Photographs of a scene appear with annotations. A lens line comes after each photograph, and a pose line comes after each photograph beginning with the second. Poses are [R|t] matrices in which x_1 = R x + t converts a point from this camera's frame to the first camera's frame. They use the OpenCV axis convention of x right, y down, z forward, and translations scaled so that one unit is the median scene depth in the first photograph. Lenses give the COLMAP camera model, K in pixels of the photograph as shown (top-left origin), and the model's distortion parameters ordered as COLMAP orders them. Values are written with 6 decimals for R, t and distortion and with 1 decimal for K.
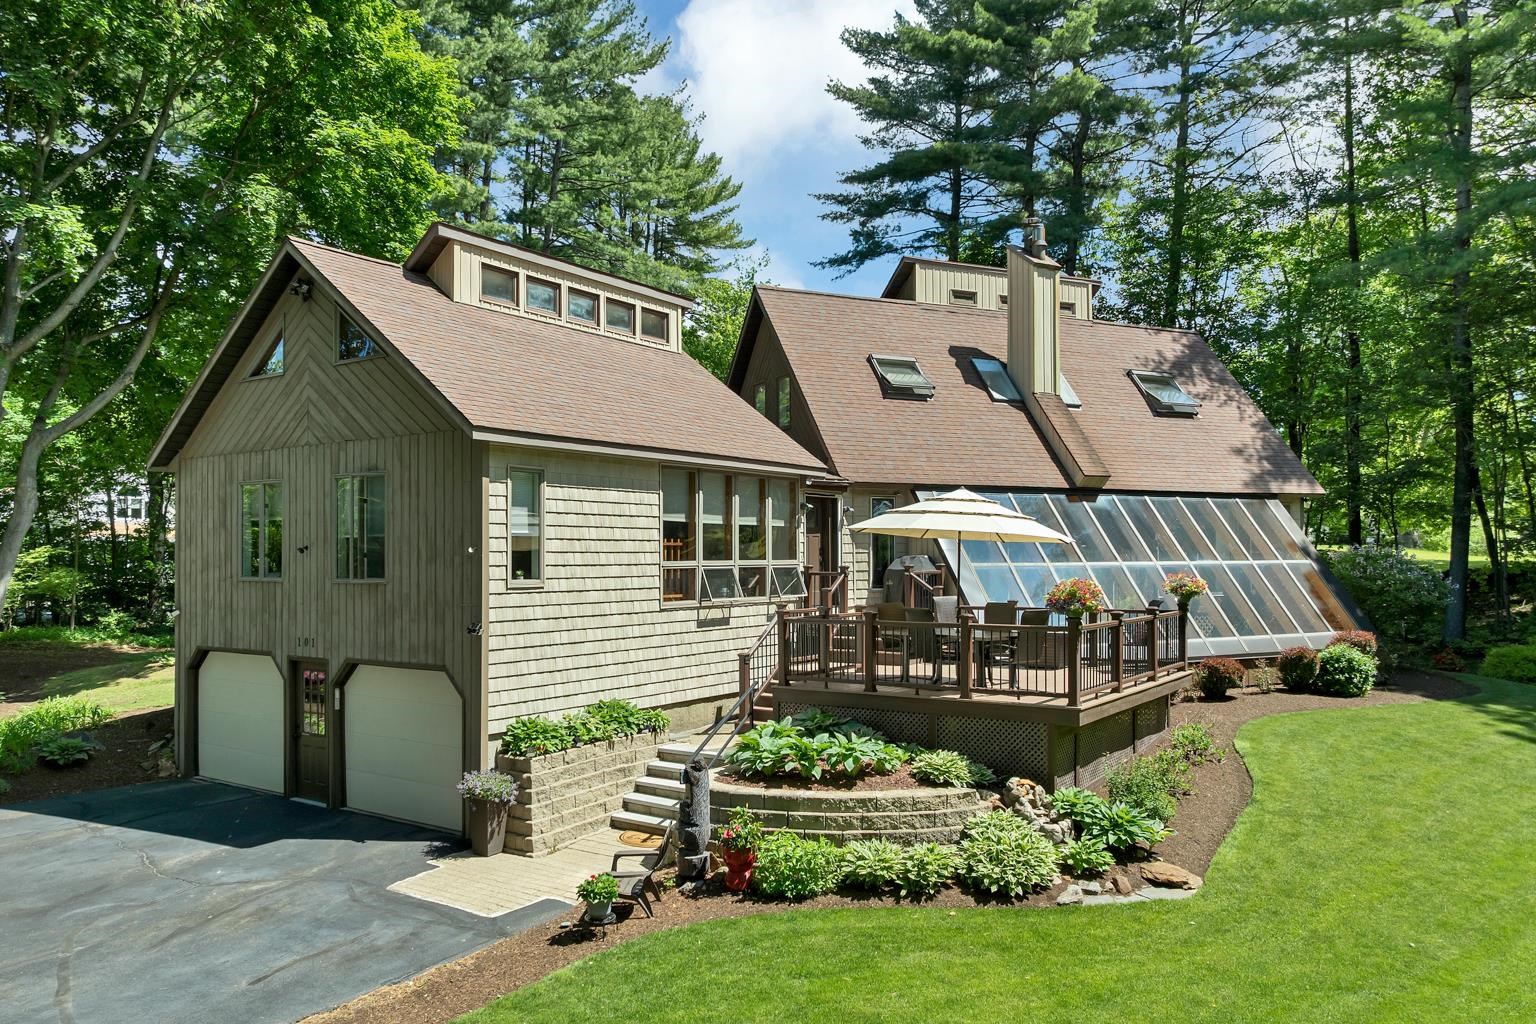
lens RADIAL K [[1104.9, 0, 772.6], [0, 1104.9, 545.5], [0, 0, 1]] dist [-0.043427, 0.001737]
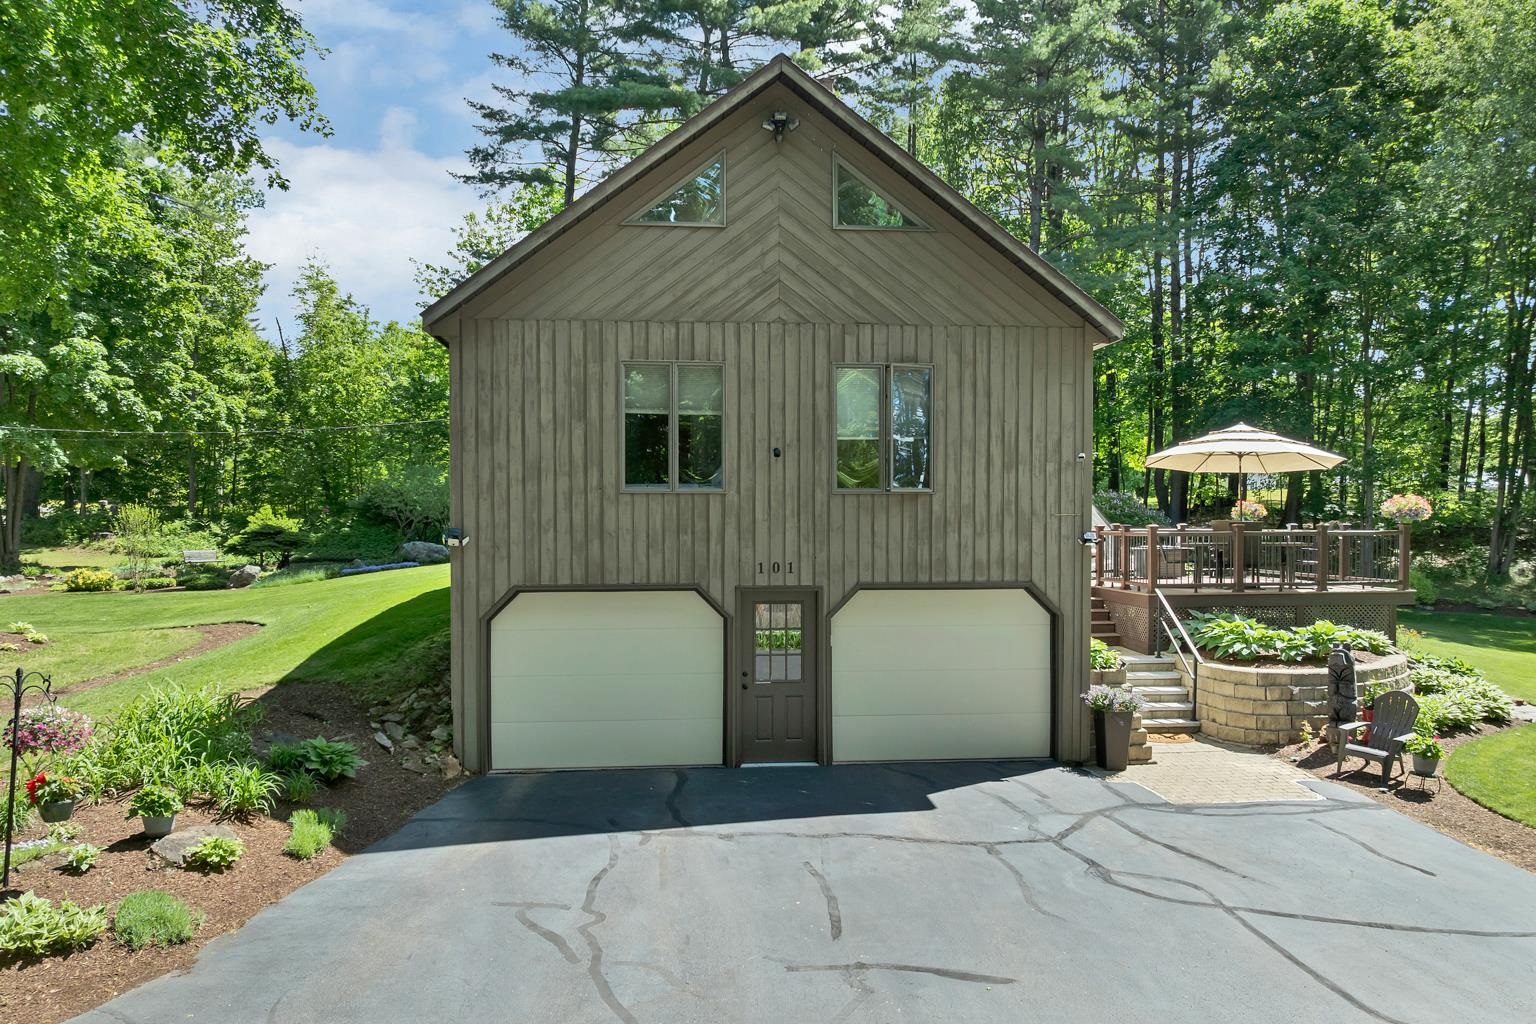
lens RADIAL K [[1104.9, 0, 772.6], [0, 1104.9, 545.5], [0, 0, 1]] dist [-0.043427, 0.001737]
pose [[0.773811, -0.010918, 0.633323, -0.879655], [-0.009280, 0.999549, 0.028569, 0.045523], [-0.633349, -0.027984, 0.773360, 0.350876]]
